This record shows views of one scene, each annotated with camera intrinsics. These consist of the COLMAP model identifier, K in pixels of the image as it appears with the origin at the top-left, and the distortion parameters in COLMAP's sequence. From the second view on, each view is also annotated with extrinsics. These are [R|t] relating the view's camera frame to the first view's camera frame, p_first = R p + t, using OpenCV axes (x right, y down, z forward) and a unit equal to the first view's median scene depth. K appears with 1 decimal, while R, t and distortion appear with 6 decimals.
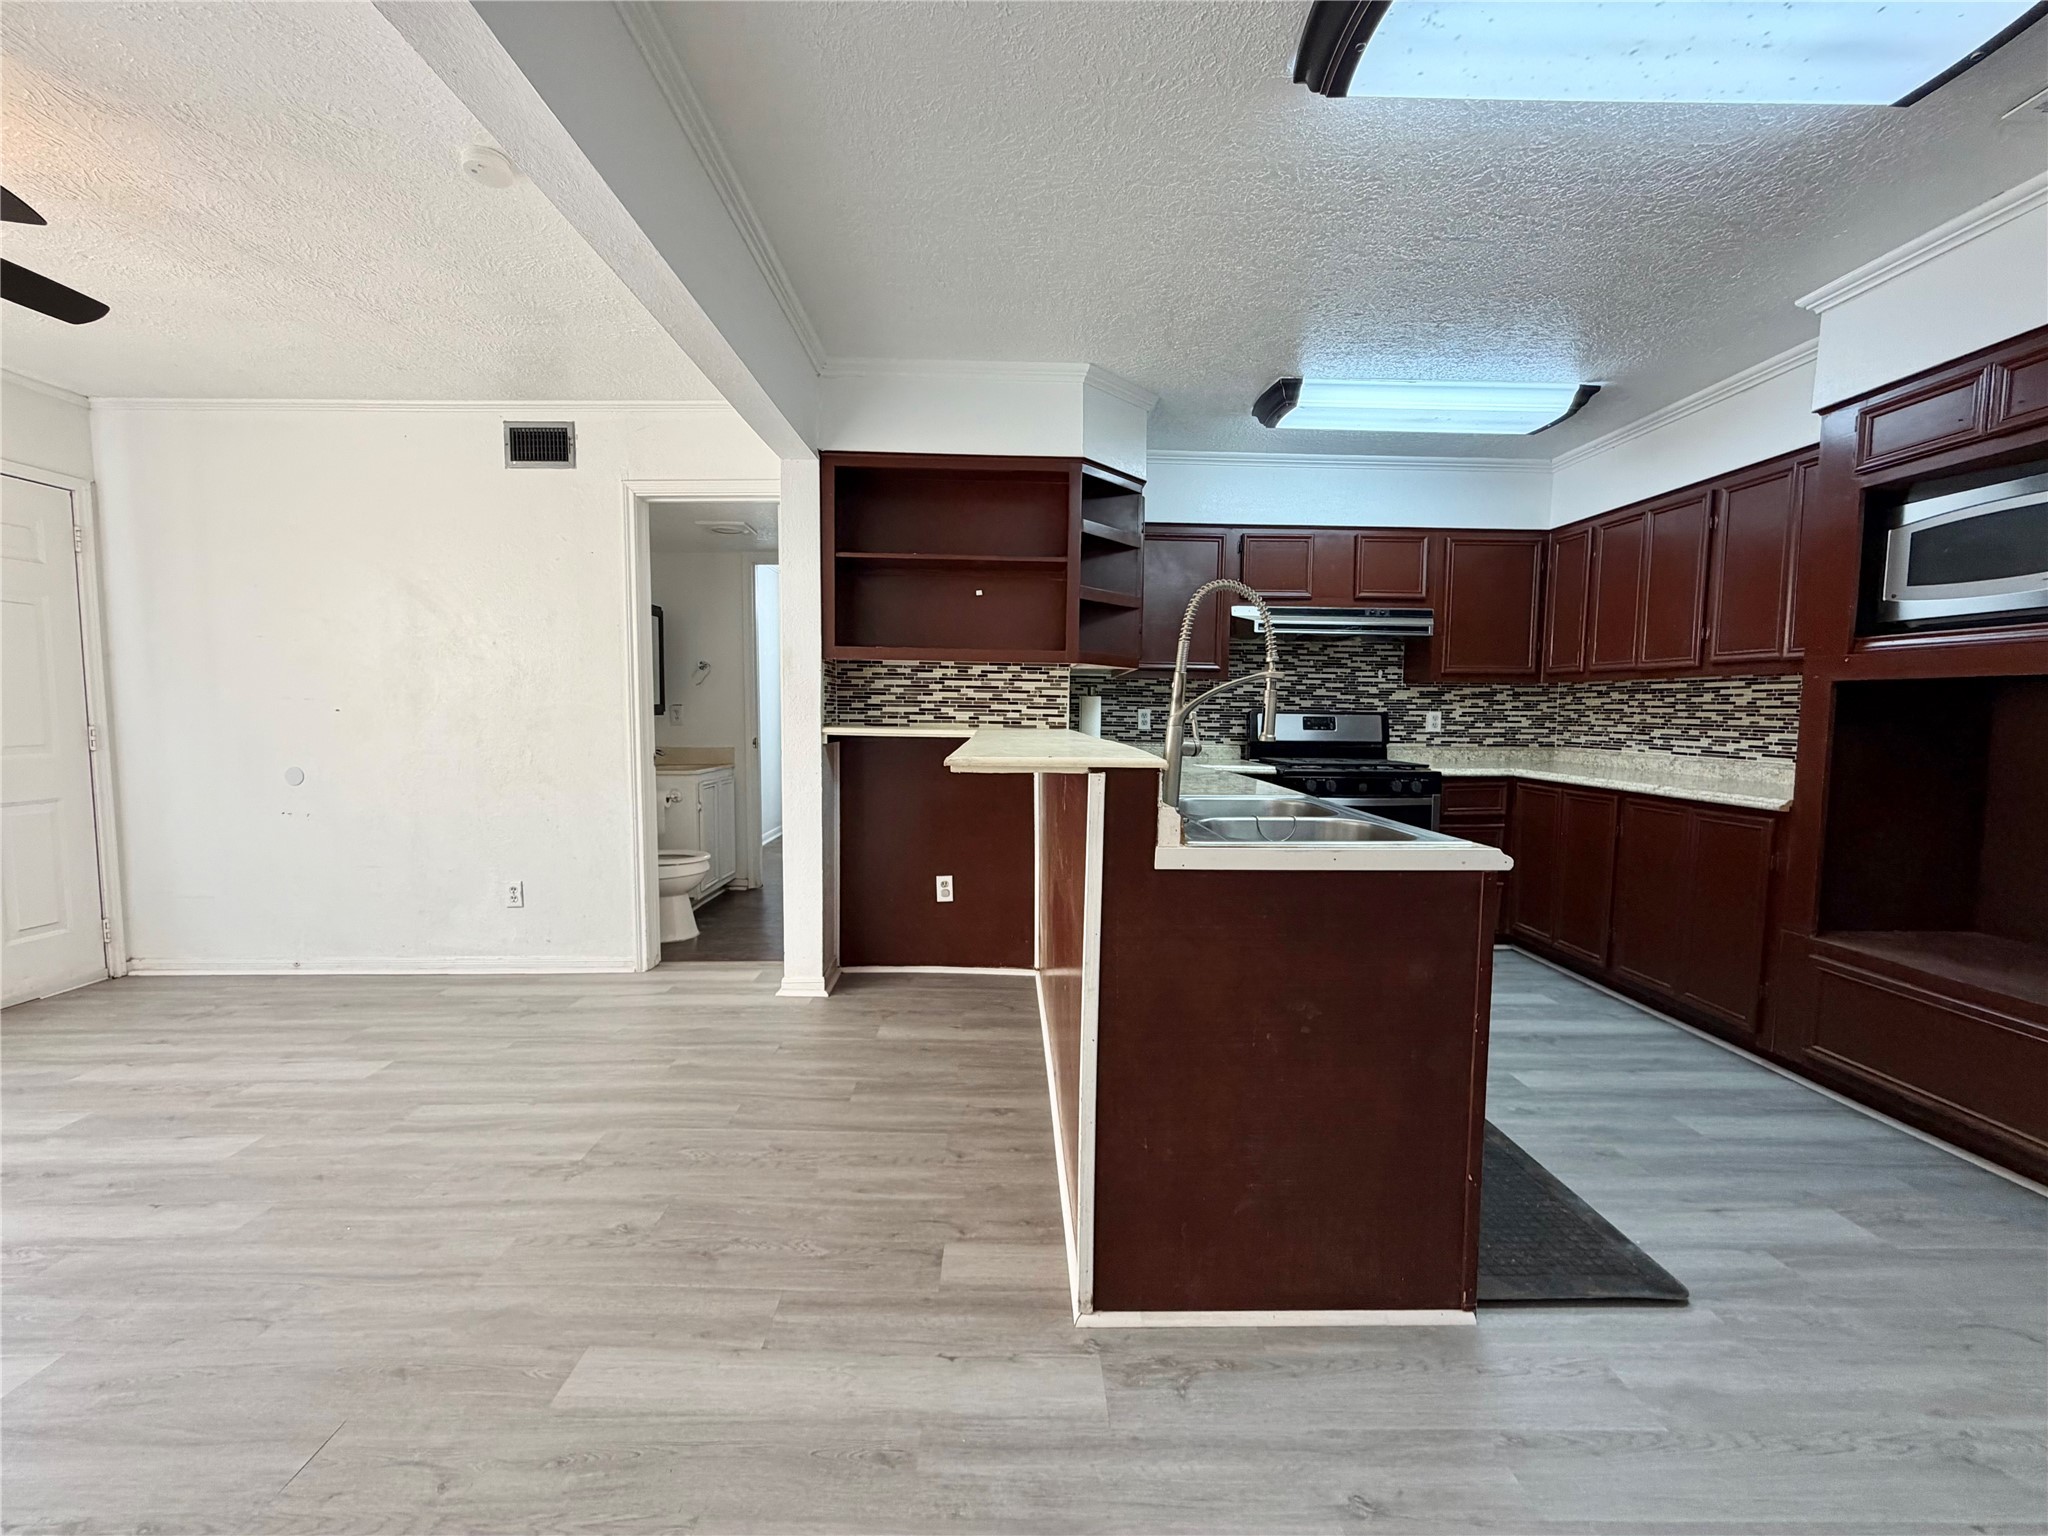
lens RADIAL K [[815.3, 0, 1015.3], [0, 815.3, 770.9], [0, 0, 1]] dist [0.001424, -0.000951]
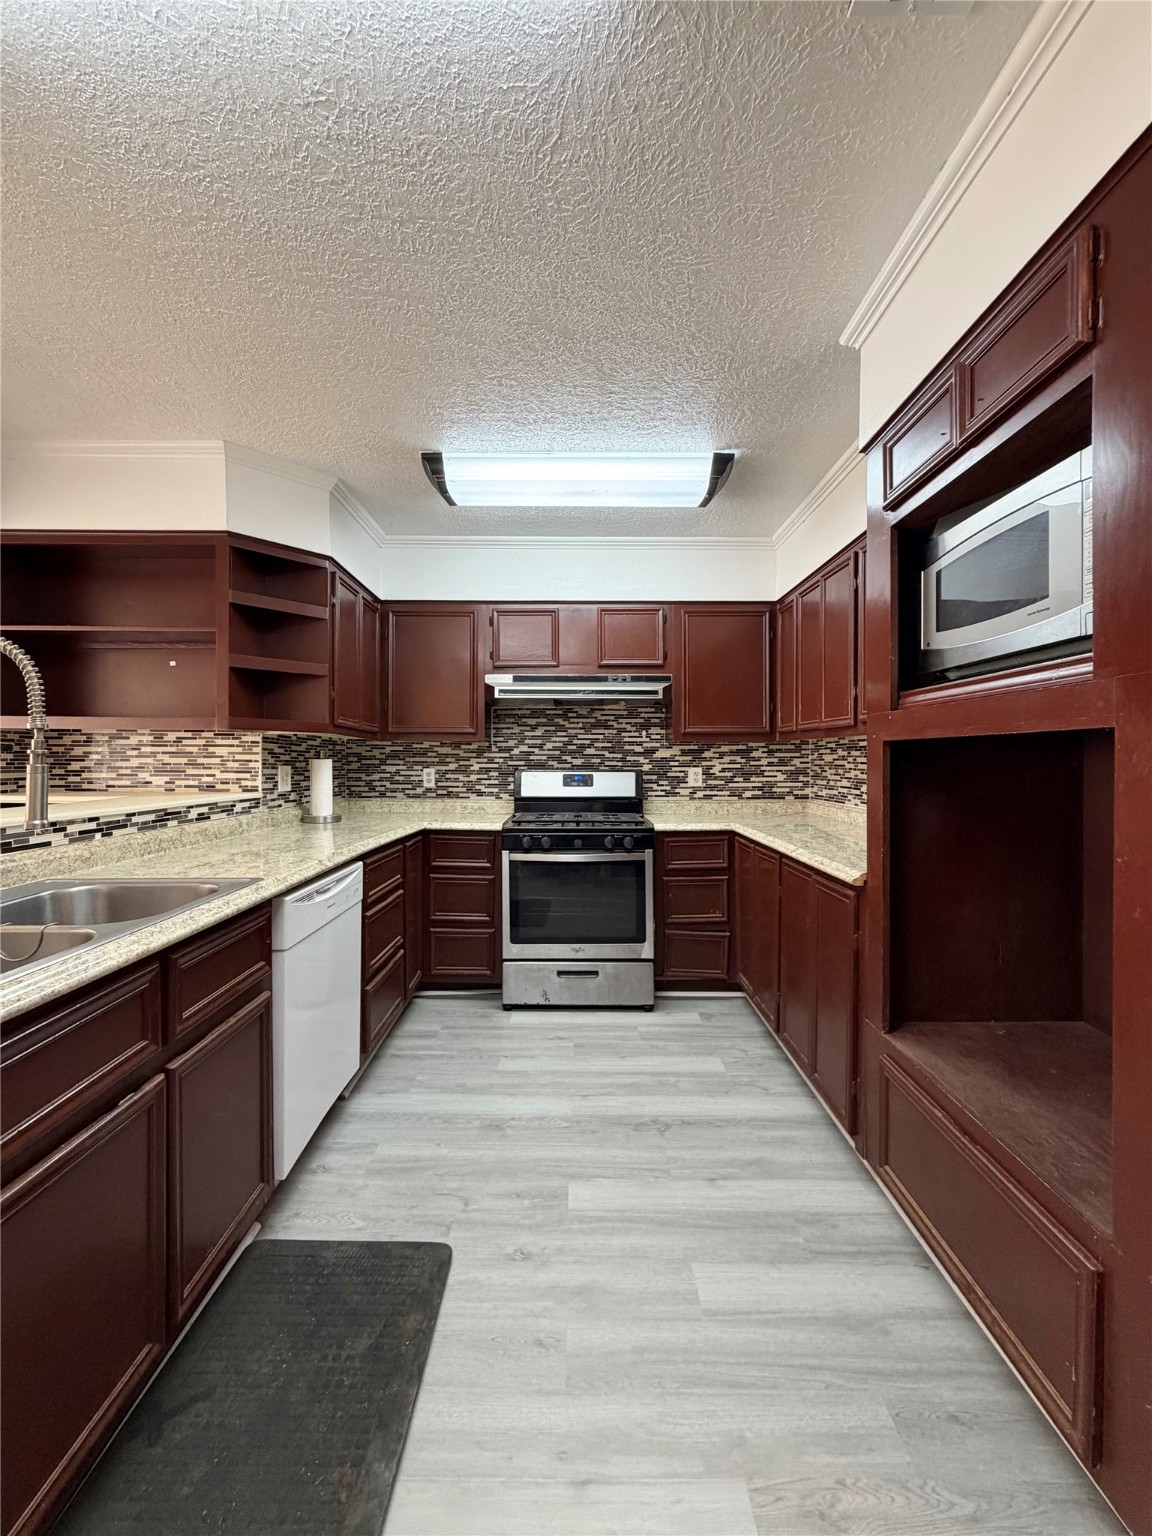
lens RADIAL K [[611.5, 0, 573.6], [0, 611.5, 764.7], [0, 0, 1]] dist [0.001424, -0.000951]
pose [[0.999677, -0.011013, -0.022903, 0.520667], [0.009434, 0.997644, -0.067955, -0.032006], [0.023597, 0.067717, 0.997425, 0.251685]]
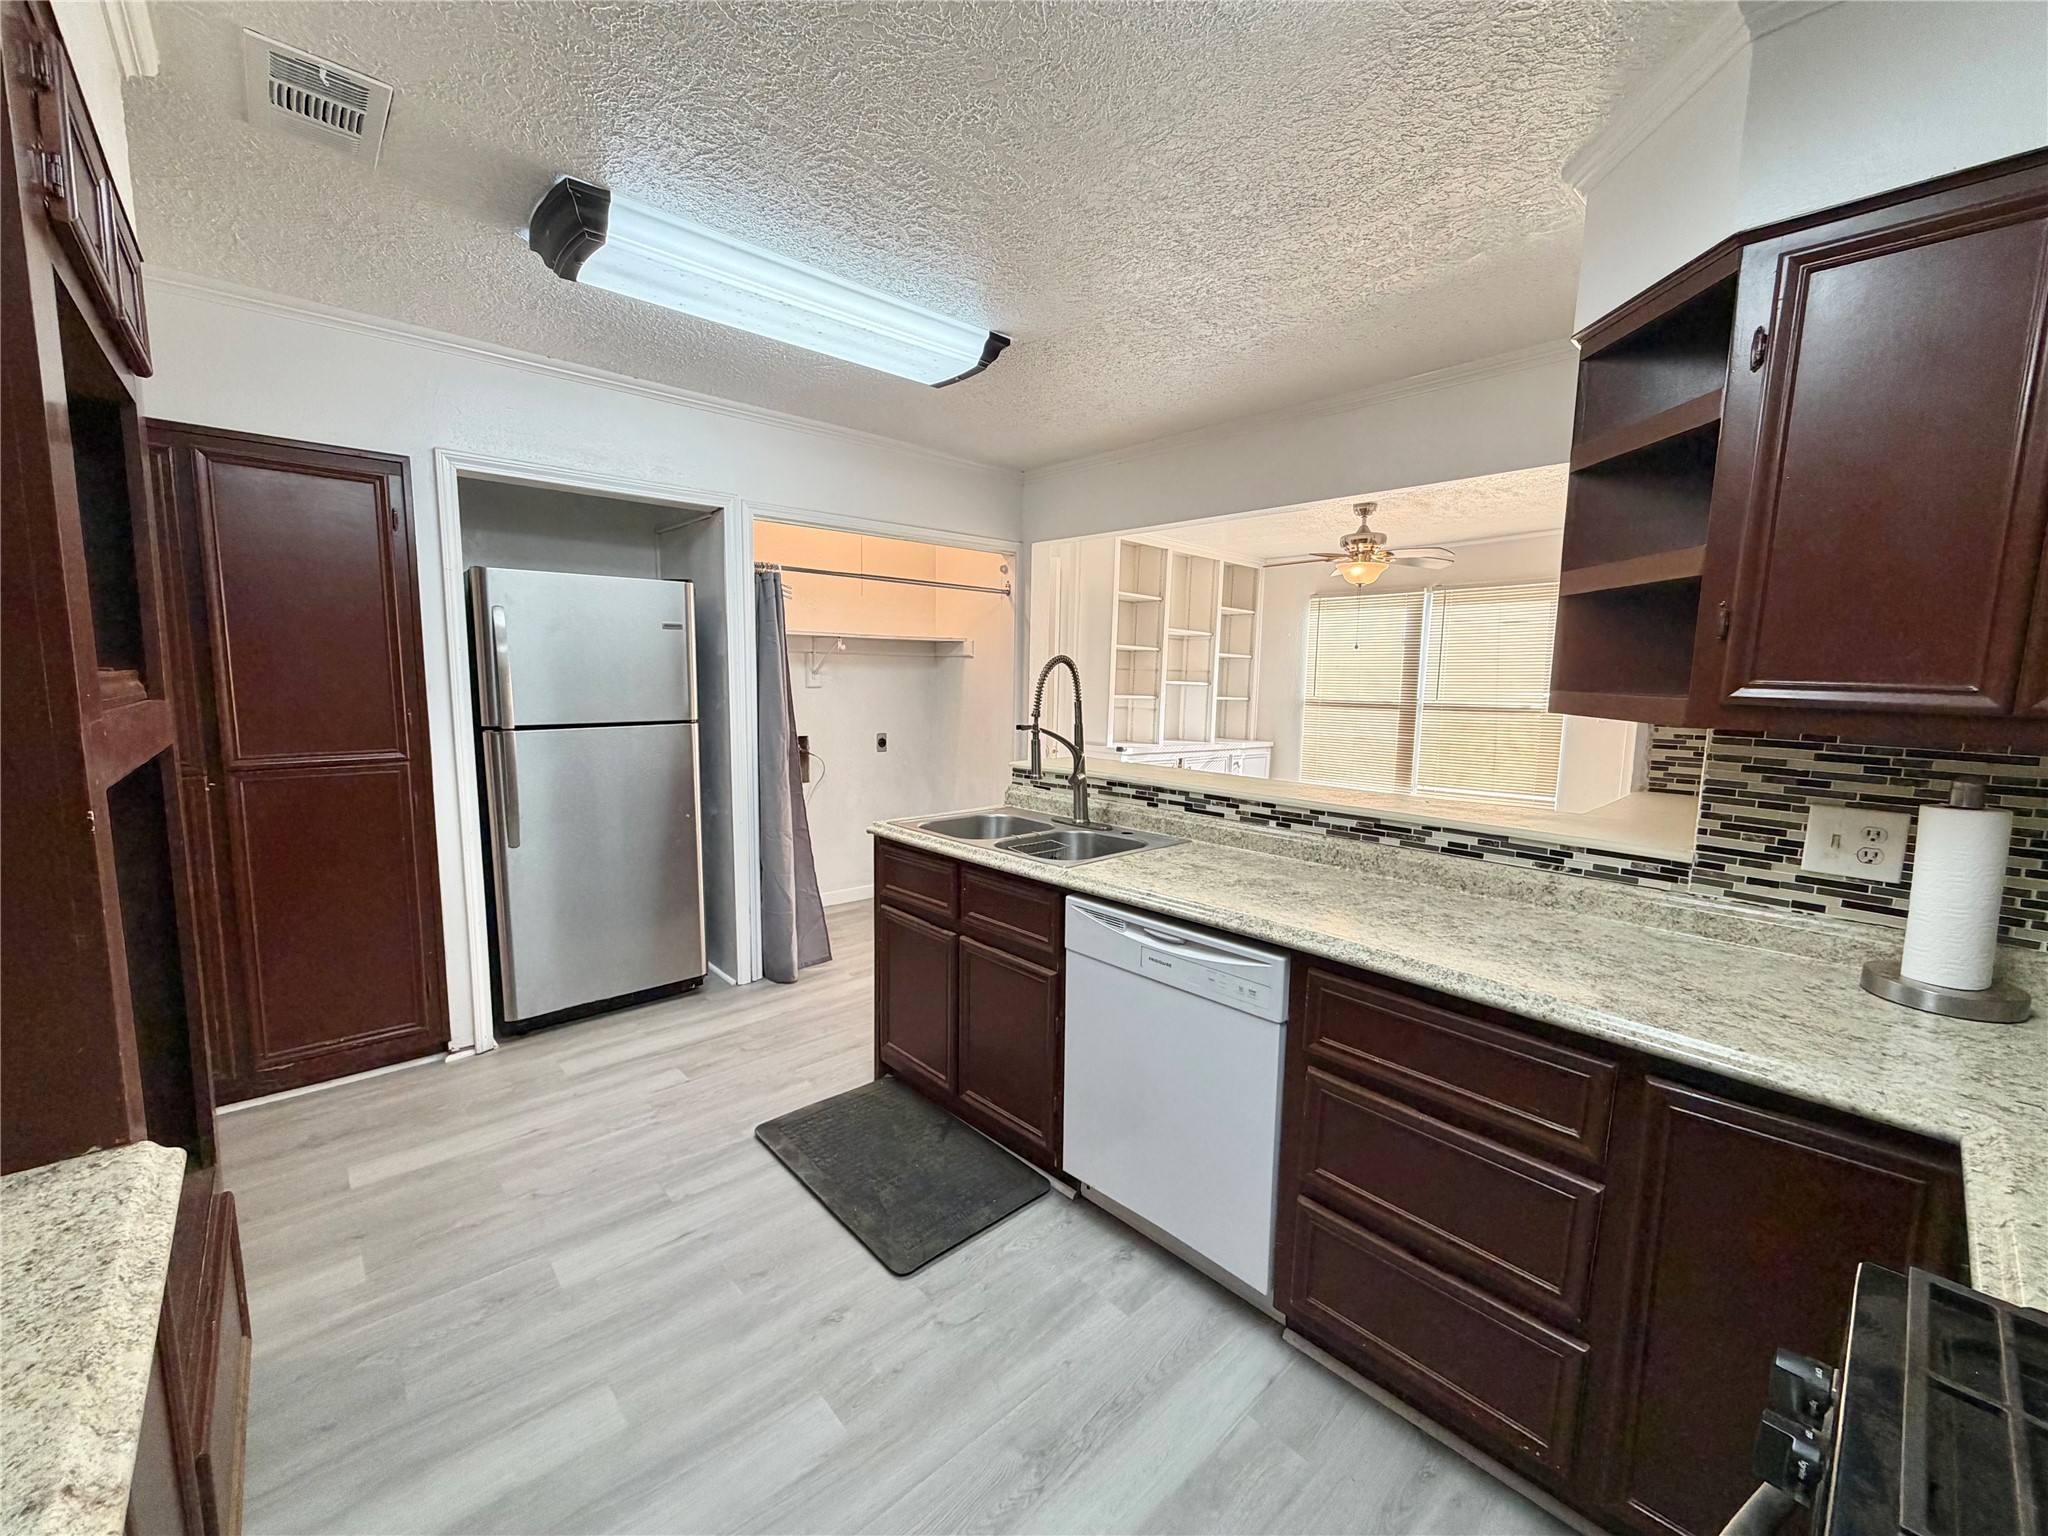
lens RADIAL K [[815.3, 0, 1016.9], [0, 815.3, 769.9], [0, 0, 1]] dist [0.001424, -0.000951]
pose [[-0.752353, 0.055760, -0.656396, 0.715711], [-0.072707, 0.983295, 0.166865, -0.159341], [0.654736, 0.173266, -0.735731, 1.172093]]
